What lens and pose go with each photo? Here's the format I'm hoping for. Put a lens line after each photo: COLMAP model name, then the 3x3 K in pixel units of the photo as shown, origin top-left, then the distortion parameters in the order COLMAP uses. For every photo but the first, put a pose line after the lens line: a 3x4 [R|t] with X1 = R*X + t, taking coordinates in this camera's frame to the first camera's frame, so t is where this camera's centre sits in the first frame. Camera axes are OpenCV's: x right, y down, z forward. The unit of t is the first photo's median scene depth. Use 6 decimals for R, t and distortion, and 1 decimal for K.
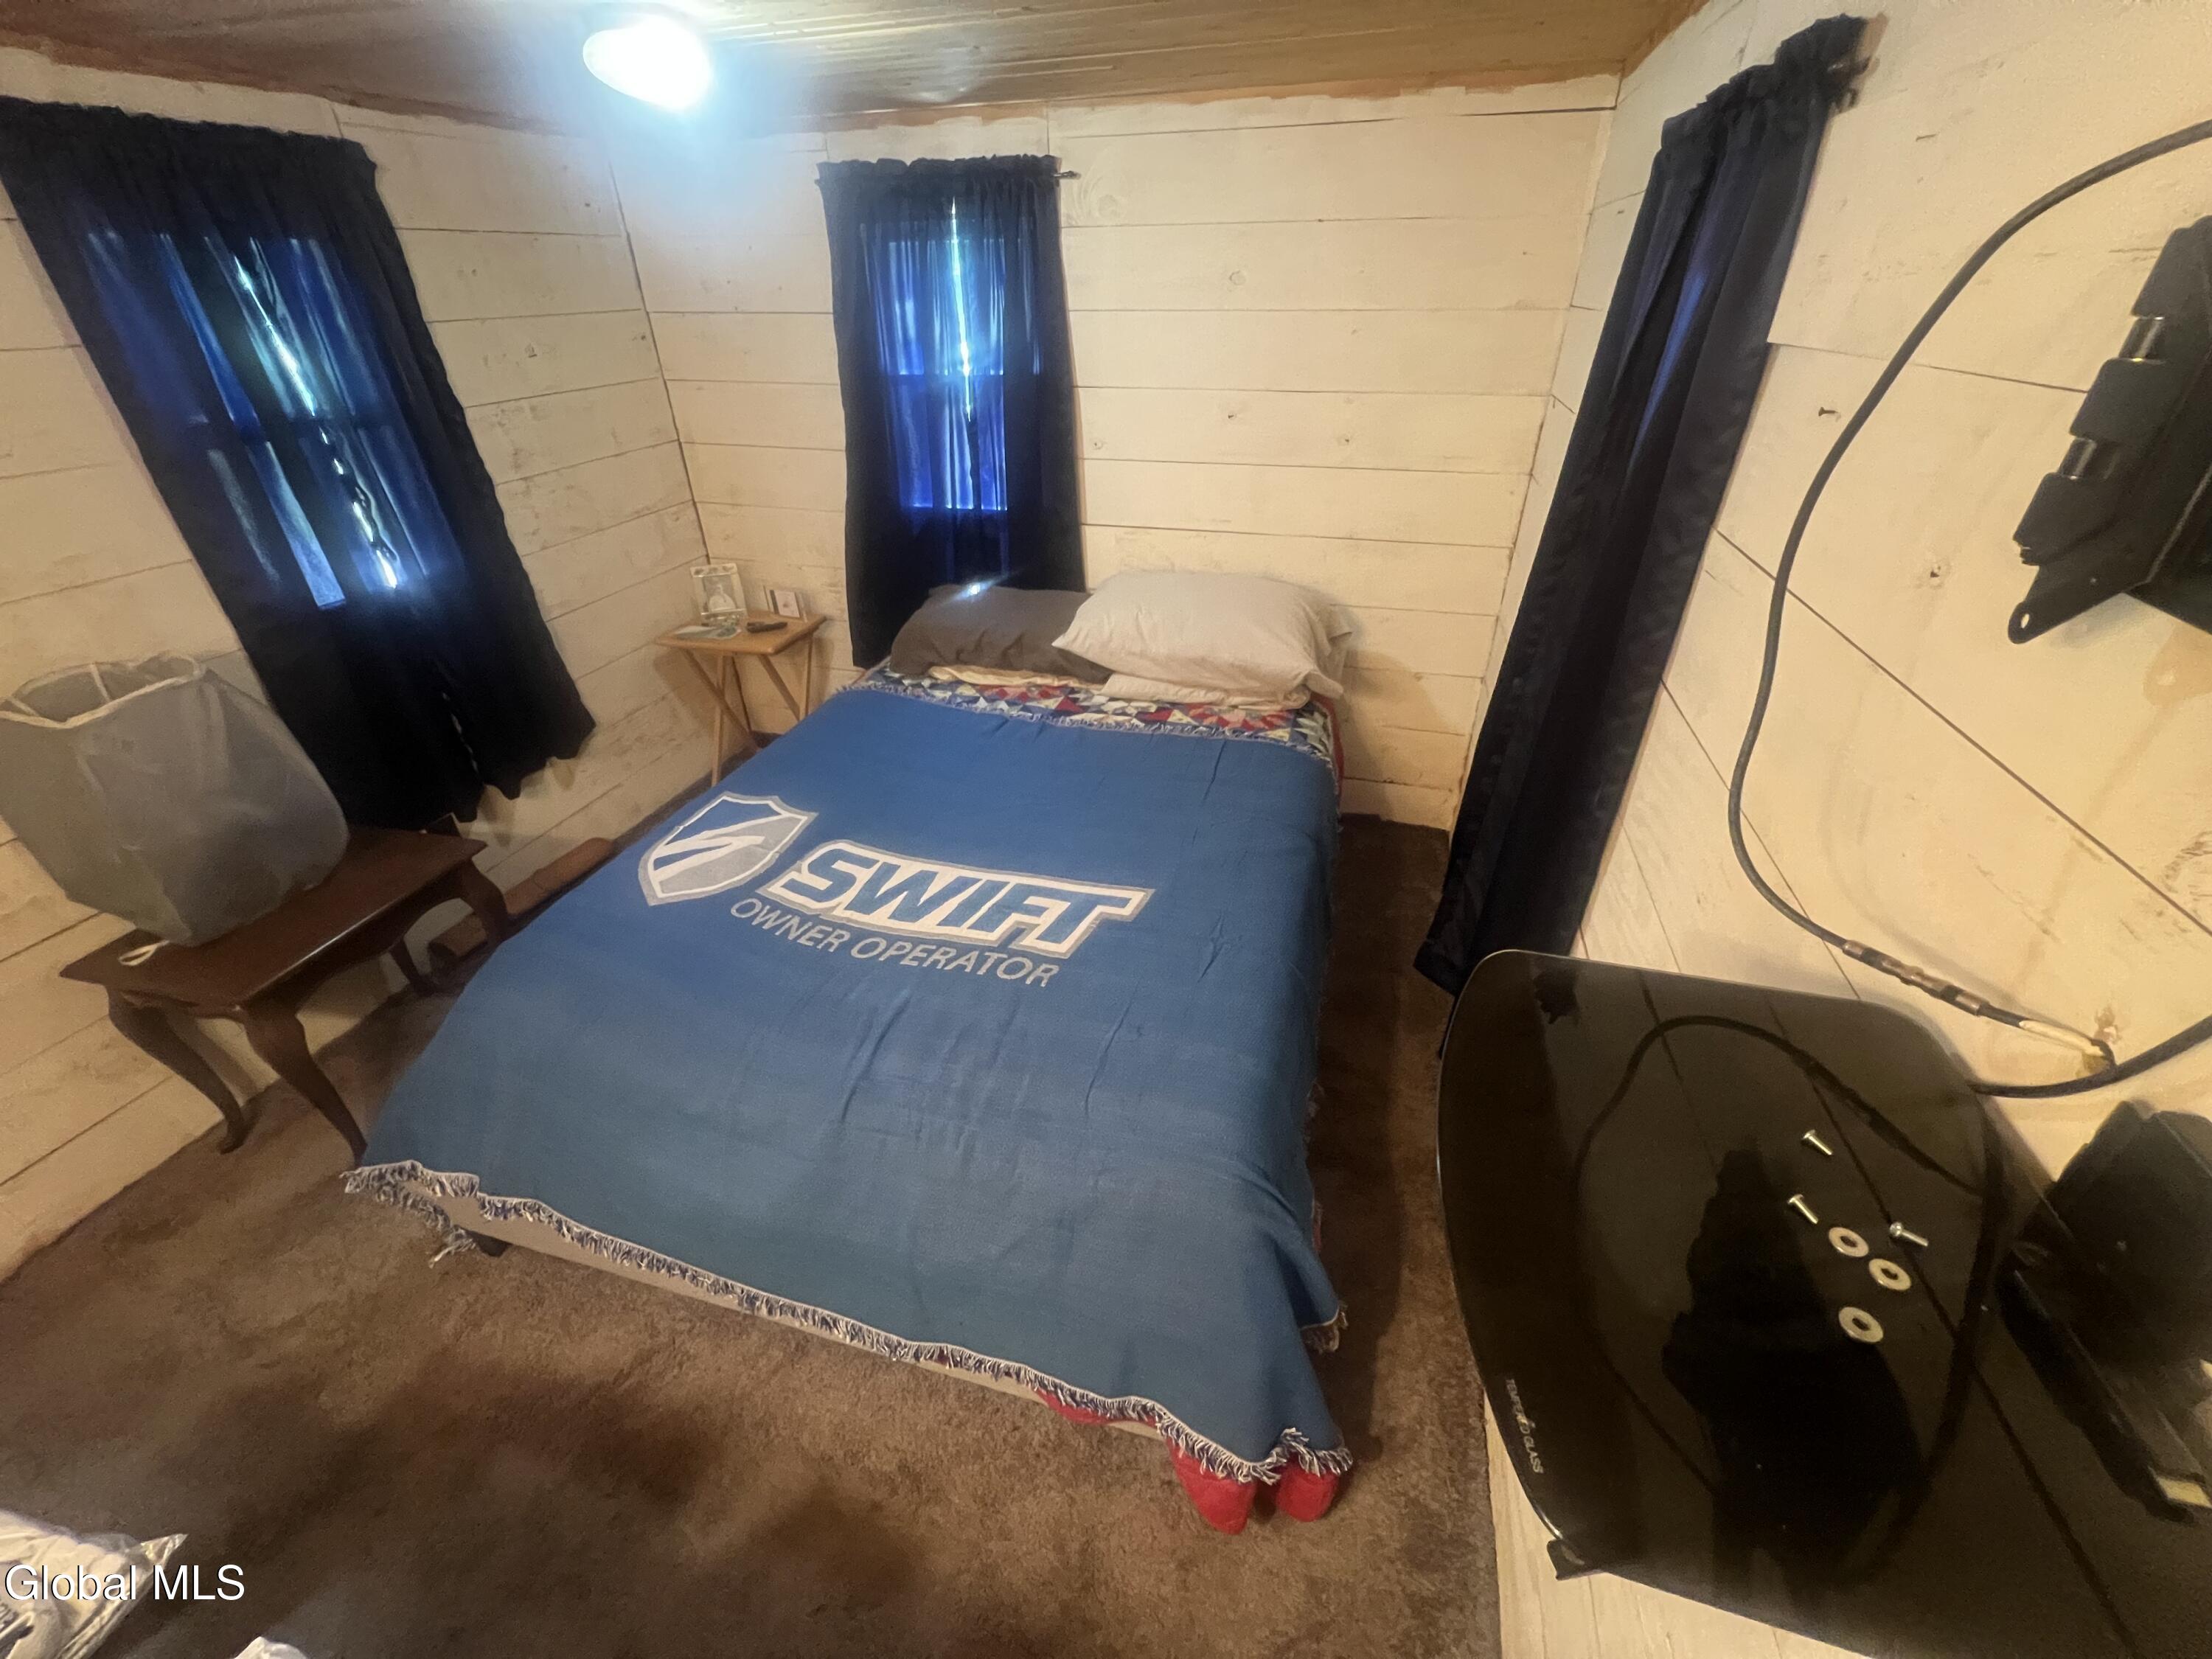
lens RADIAL K [[884.6, 0, 1106.0], [0, 884.6, 829.5], [0, 0, 1]] dist [0.002144, 0.000470]
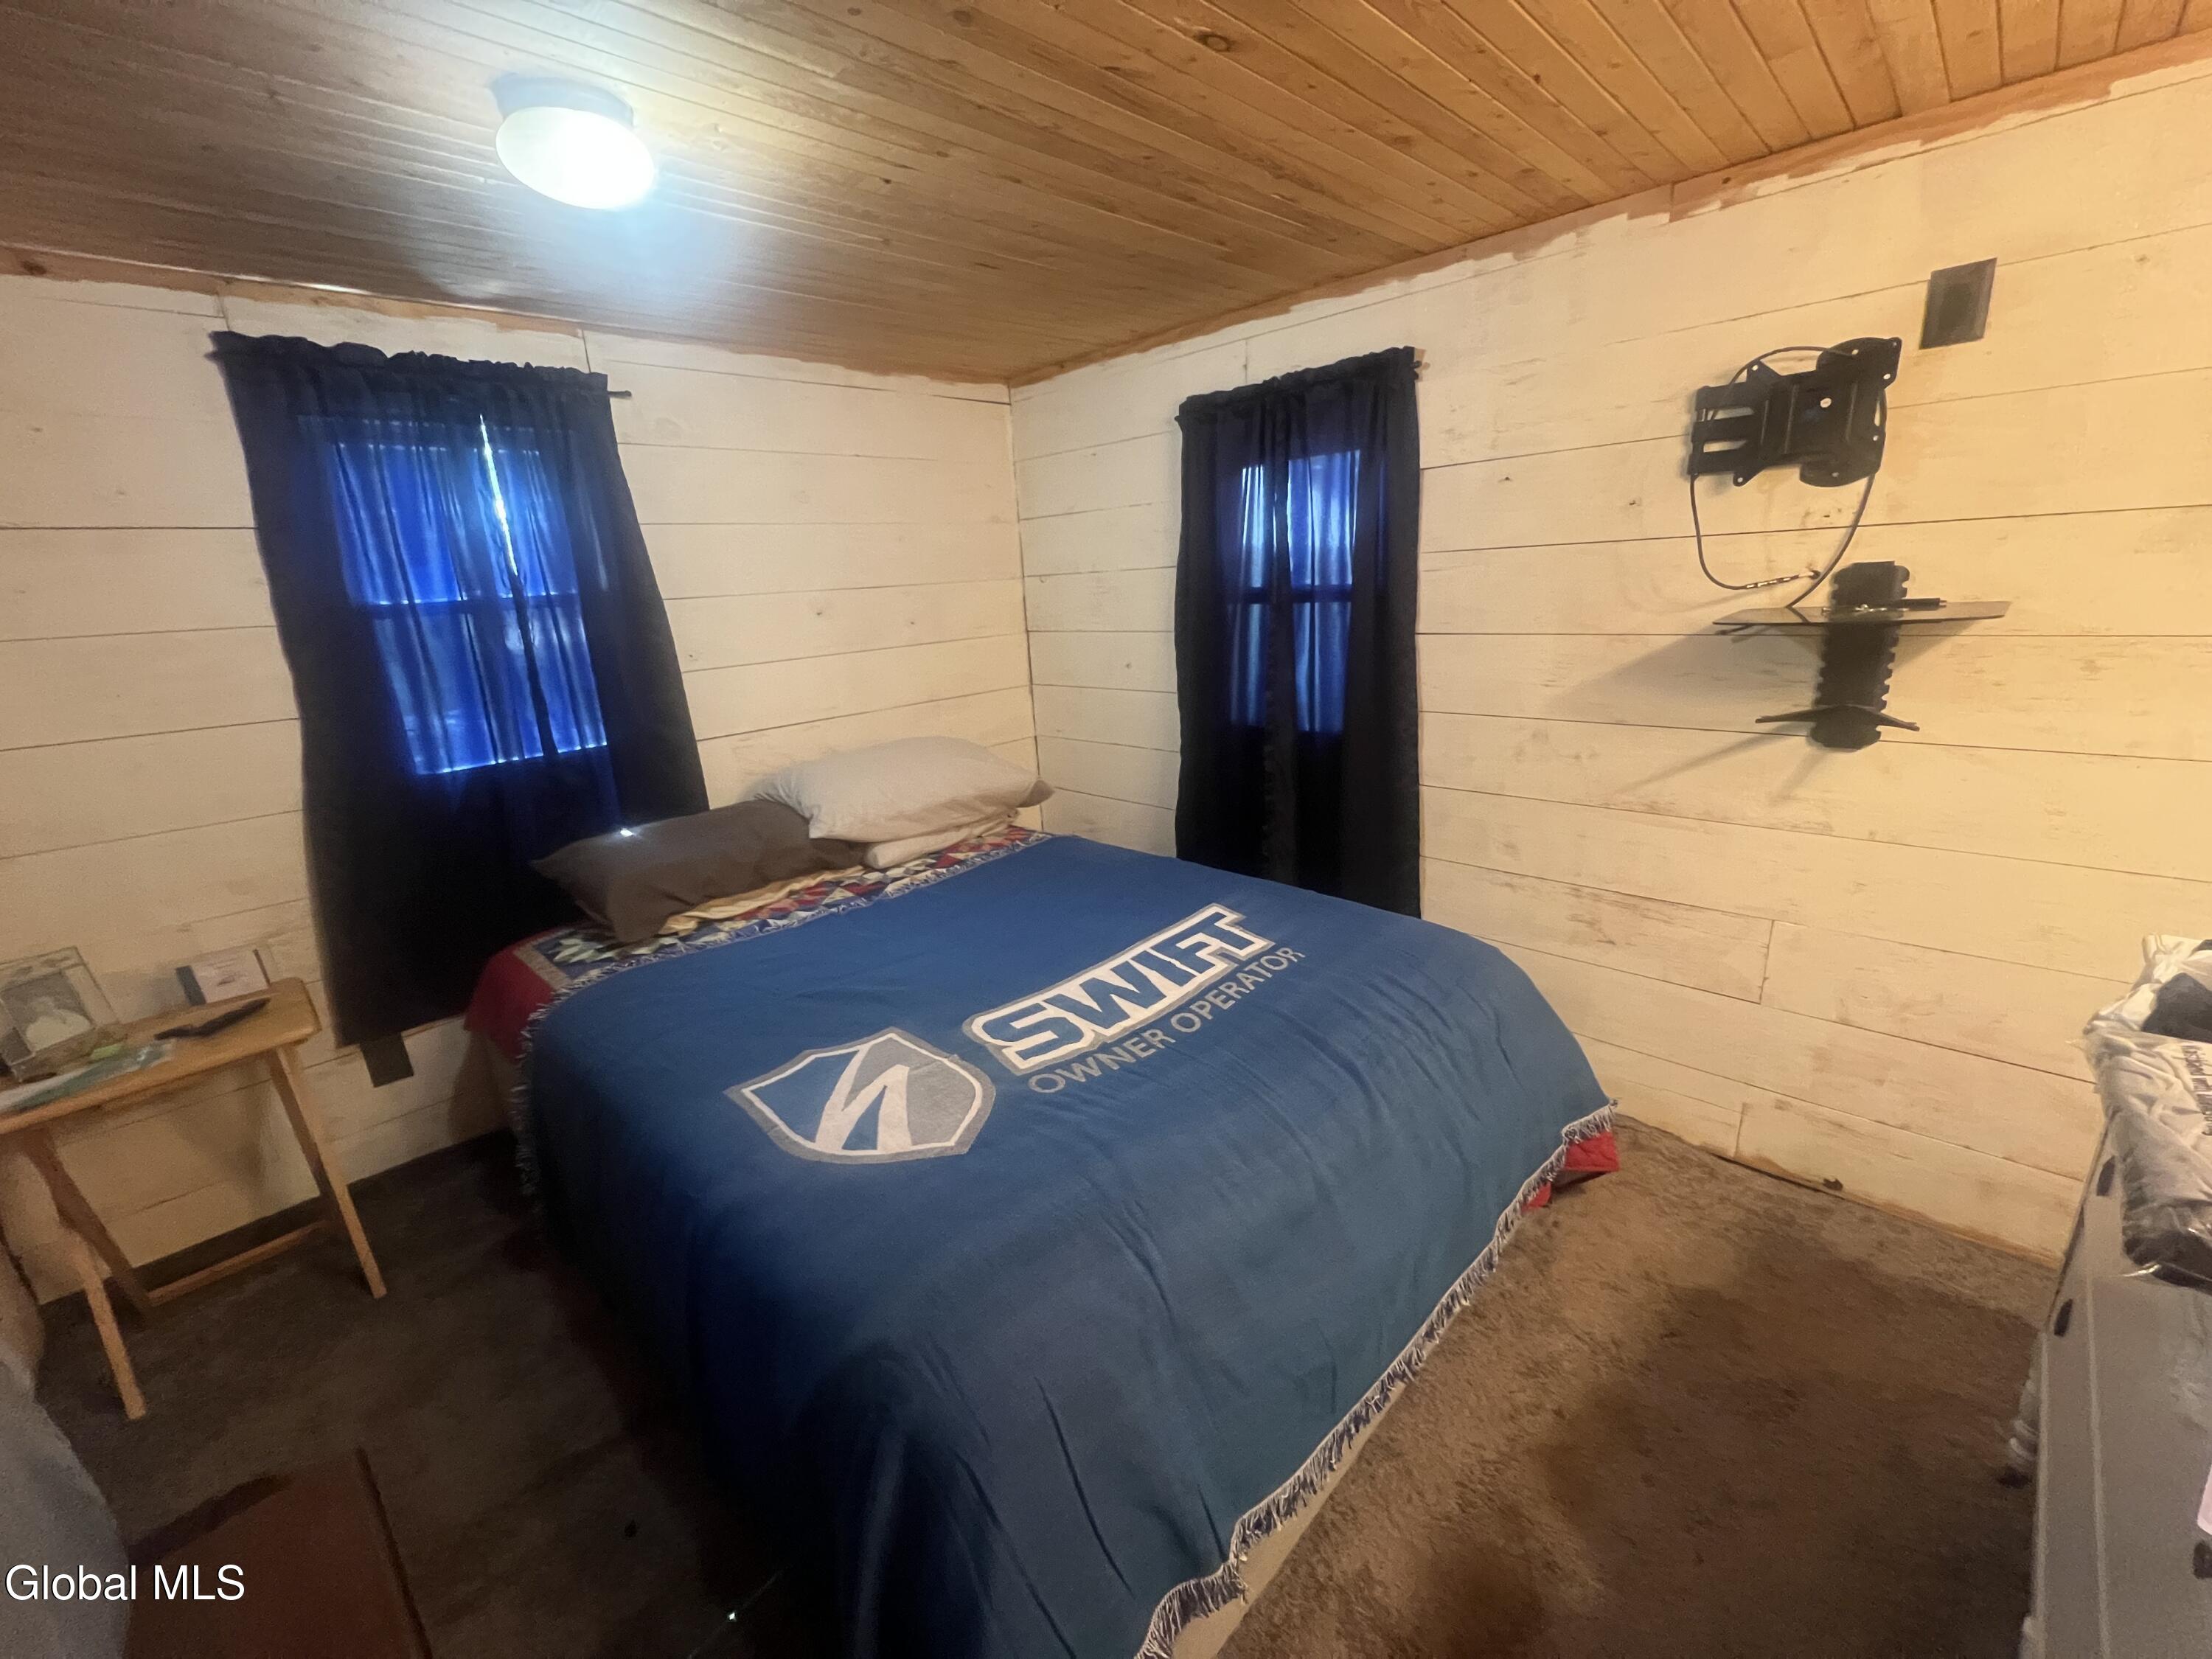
lens RADIAL K [[884.6, 0, 1106.0], [0, 884.6, 829.5], [0, 0, 1]] dist [0.002144, 0.000470]
pose [[0.479974, -0.264361, 0.836503, -0.793068], [0.505340, 0.862747, -0.017302, -0.055909], [-0.717117, 0.431023, 0.547689, 0.332853]]
